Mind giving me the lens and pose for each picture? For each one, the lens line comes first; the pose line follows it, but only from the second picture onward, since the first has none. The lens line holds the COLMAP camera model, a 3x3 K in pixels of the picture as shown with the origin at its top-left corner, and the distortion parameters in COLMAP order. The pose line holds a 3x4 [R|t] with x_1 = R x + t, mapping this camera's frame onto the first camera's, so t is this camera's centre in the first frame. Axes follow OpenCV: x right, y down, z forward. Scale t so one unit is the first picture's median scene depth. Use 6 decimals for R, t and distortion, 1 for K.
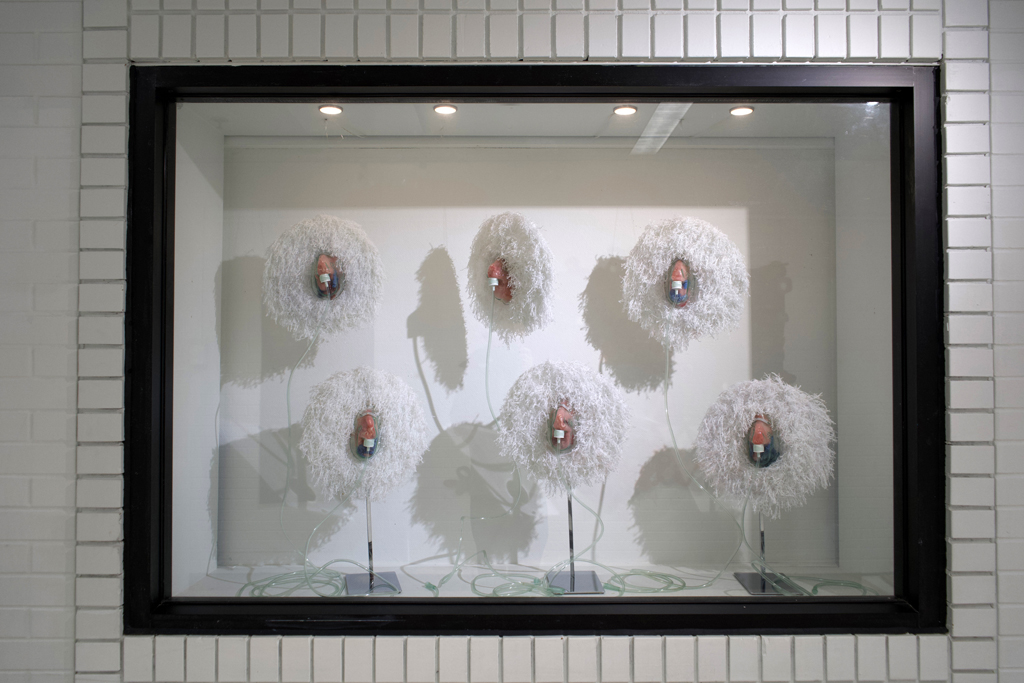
lens RADIAL K [[852.8, 0, 511.2], [0, 852.8, 341.5], [0, 0, 1]] dist [0.010530, -0.018628]
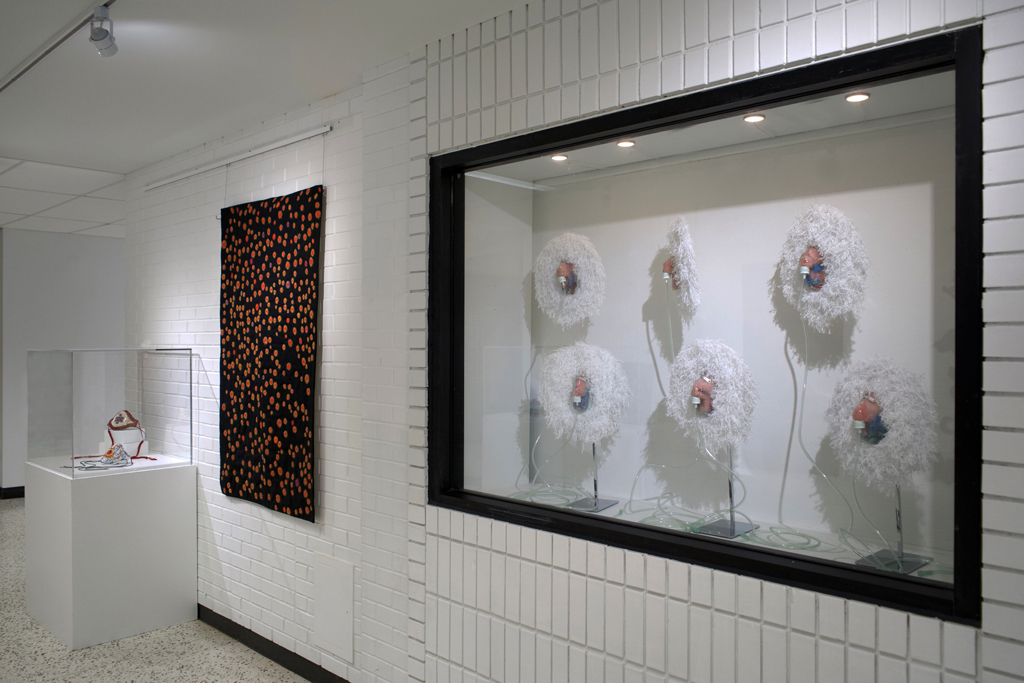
lens RADIAL K [[852.8, 0, 515.7], [0, 852.8, 341.0], [0, 0, 1]] dist [0.010530, -0.018628]
pose [[0.695744, 0.003441, -0.718281, 0.723152], [0.009266, 0.999862, 0.013765, 0.005744], [0.718230, -0.016233, 0.695617, -0.018887]]
